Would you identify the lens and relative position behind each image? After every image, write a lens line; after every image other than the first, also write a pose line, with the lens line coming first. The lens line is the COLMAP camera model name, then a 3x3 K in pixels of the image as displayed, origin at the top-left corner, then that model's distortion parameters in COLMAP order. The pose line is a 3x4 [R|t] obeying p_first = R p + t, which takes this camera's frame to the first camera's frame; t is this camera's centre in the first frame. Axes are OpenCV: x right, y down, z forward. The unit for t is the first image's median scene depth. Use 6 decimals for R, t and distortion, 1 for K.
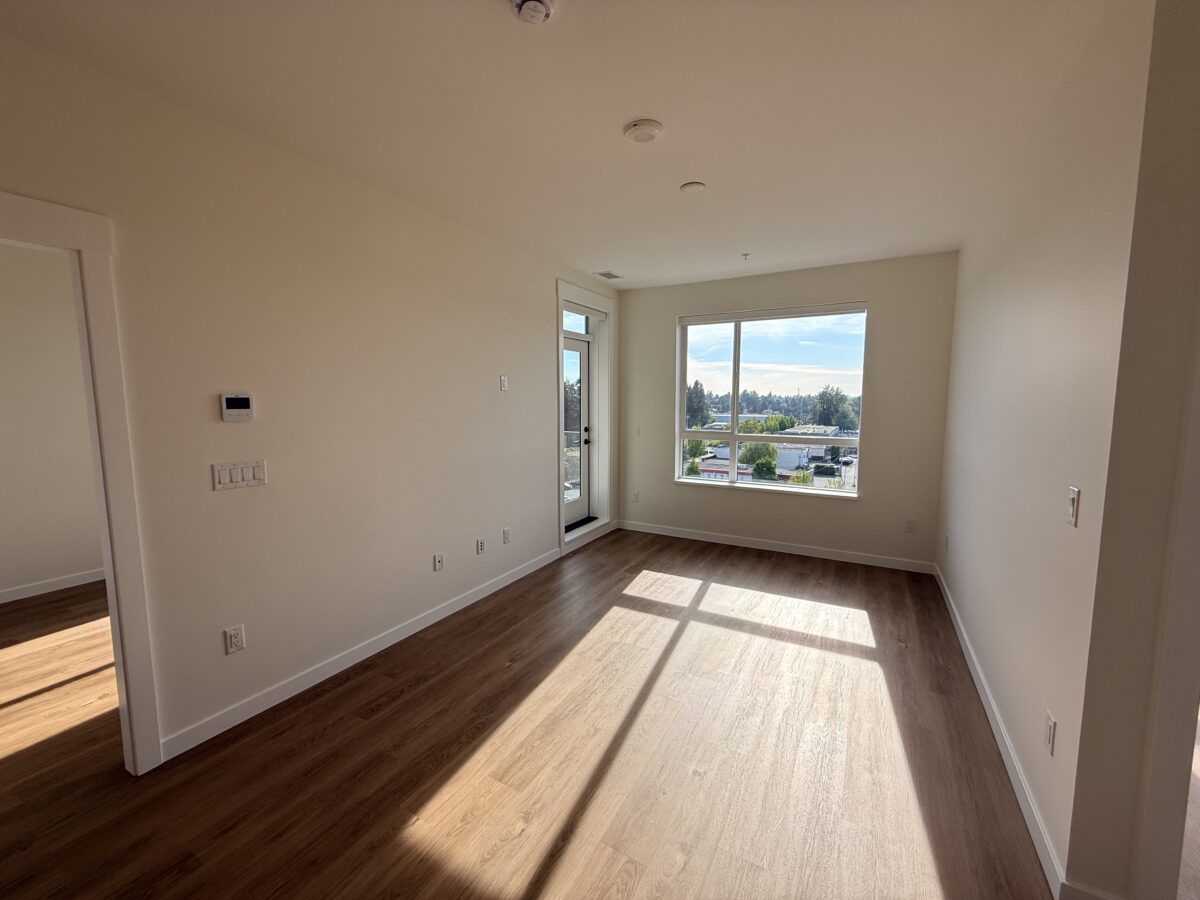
lens RADIAL K [[478.1, 0, 597.3], [0, 478.1, 448.5], [0, 0, 1]] dist [0.000244, -0.000146]
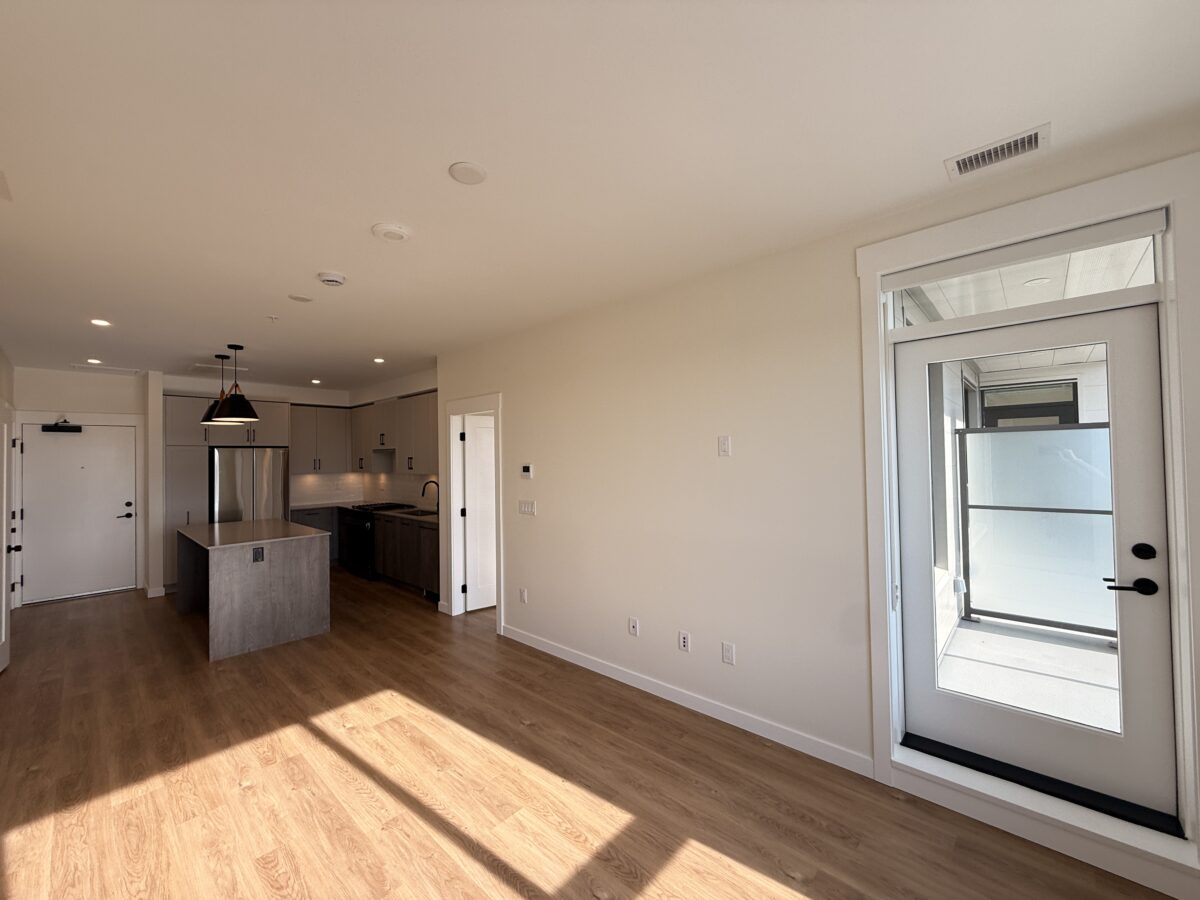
lens RADIAL K [[478.1, 0, 597.3], [0, 478.1, 448.5], [0, 0, 1]] dist [0.000244, -0.000146]
pose [[-0.225898, -0.011921, -0.974078, 0.613960], [-0.080378, 0.996744, 0.006442, -0.127044], [0.970829, 0.079749, -0.226120, 1.020820]]
